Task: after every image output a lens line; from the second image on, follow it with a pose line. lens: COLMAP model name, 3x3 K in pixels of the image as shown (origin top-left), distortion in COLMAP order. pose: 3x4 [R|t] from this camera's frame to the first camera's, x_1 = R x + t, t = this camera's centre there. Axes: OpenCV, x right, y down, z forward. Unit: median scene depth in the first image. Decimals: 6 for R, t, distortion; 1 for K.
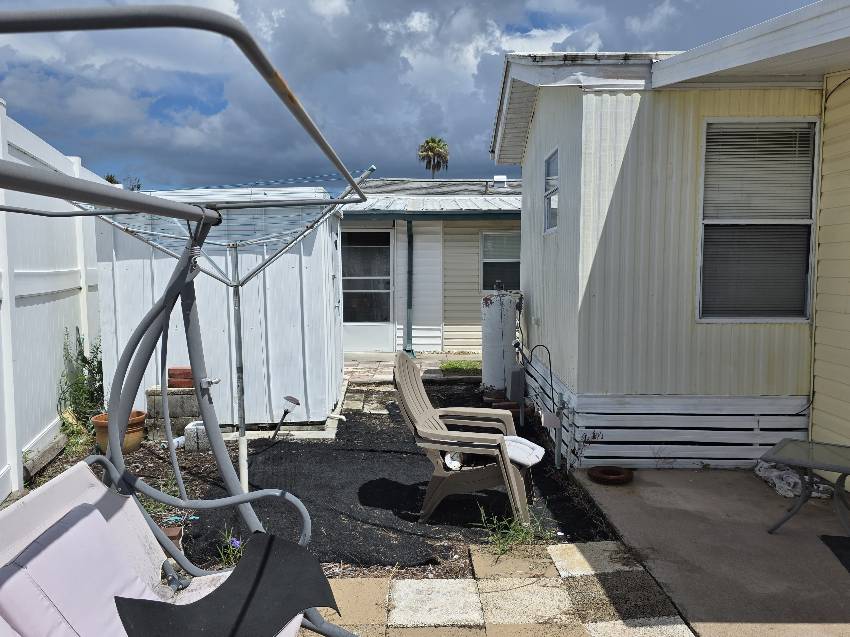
lens RADIAL K [[692.8, 0, 425.0], [0, 692.8, 318.5], [0, 0, 1]] dist [0.087259, -0.102943]
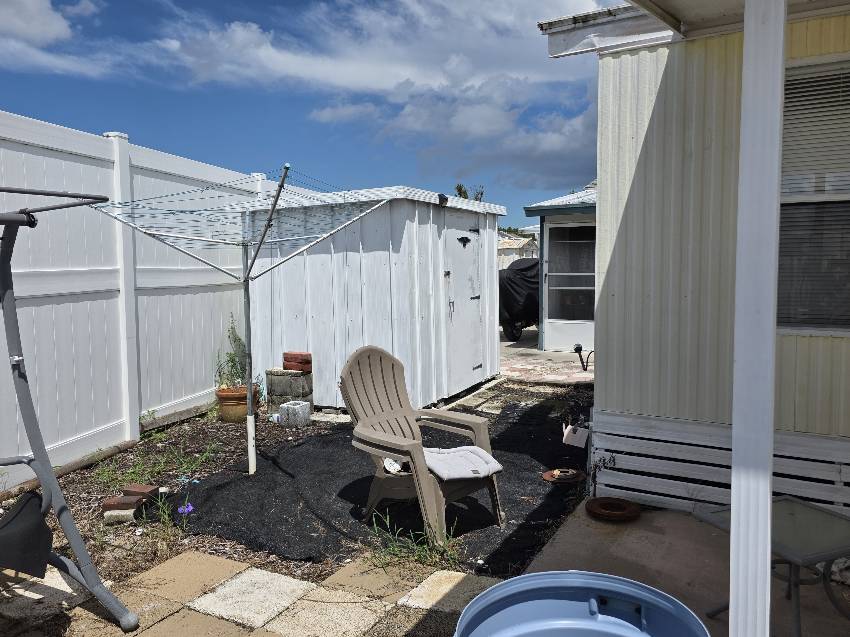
lens RADIAL K [[686.7, 0, 436.5], [0, 686.7, 310.0], [0, 0, 1]] dist [0.044313, -0.005355]
pose [[0.870388, 0.028417, -0.491545, 0.458887], [-0.031433, 0.999504, 0.002124, -0.009407], [0.491362, 0.013602, 0.870849, 0.165891]]
